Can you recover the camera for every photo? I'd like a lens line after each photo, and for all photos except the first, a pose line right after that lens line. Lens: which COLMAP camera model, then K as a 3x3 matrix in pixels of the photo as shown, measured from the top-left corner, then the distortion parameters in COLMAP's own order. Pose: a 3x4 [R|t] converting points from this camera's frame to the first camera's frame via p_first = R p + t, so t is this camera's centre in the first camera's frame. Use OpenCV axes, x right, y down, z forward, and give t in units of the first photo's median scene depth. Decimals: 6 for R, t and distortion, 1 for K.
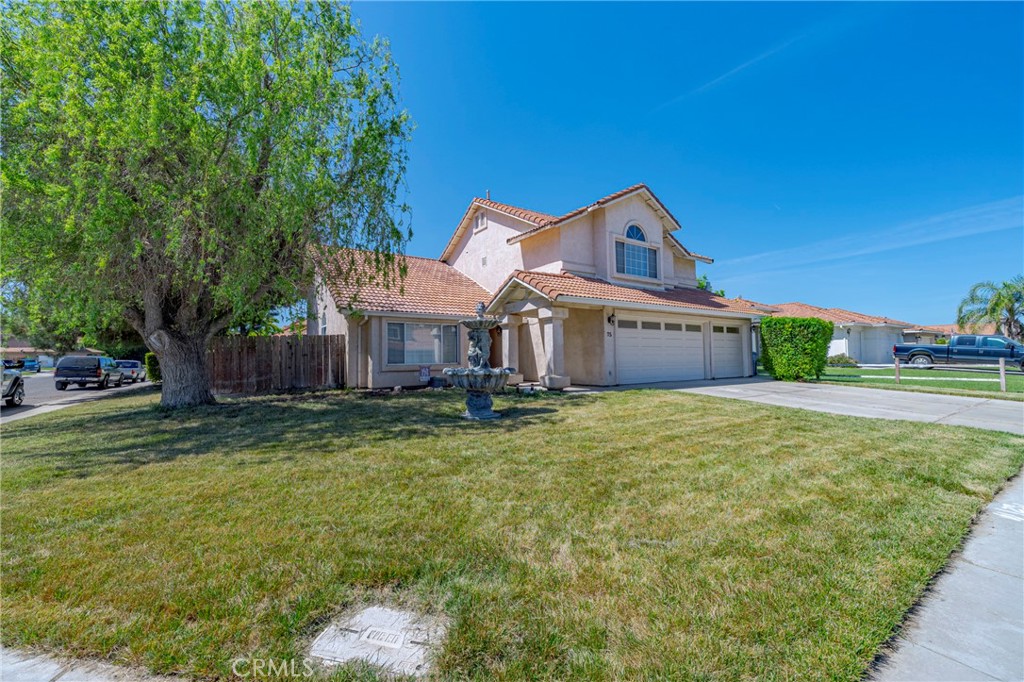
lens RADIAL K [[400.7, 0, 512.0], [0, 400.7, 341.0], [0, 0, 1]] dist [-0.001064, -0.000123]
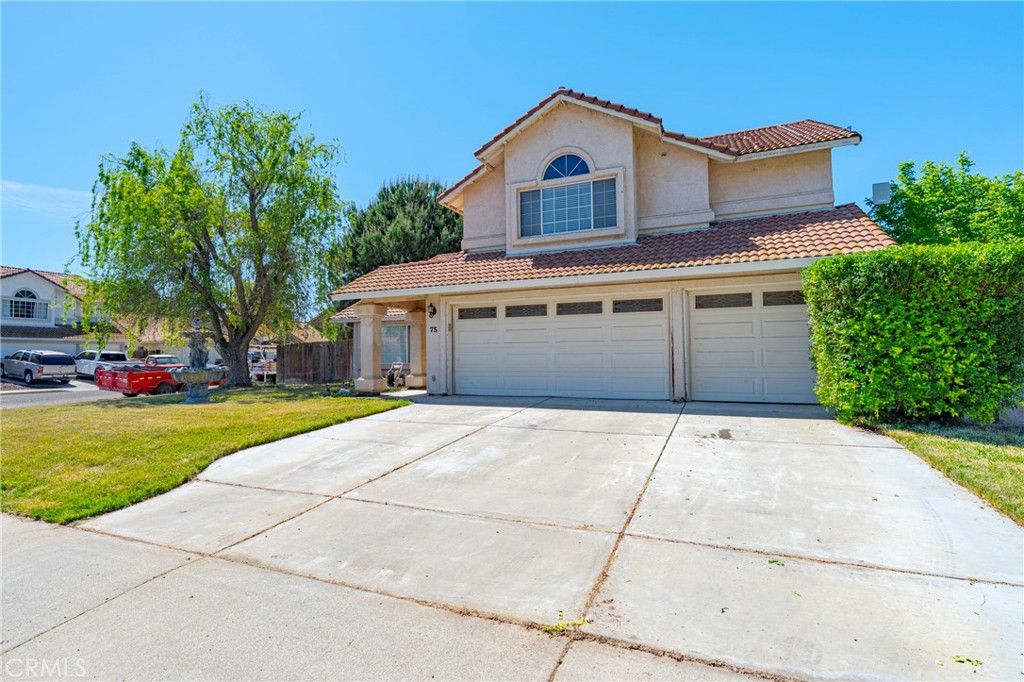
lens RADIAL K [[493.3, 0, 512.0], [0, 493.3, 341.0], [0, 0, 1]] dist [-0.001128, -0.000071]
pose [[0.547362, -0.024261, -0.836545, 0.968775], [0.037789, 0.999277, -0.004255, 0.013750], [0.836043, -0.029283, 0.547882, 0.504550]]
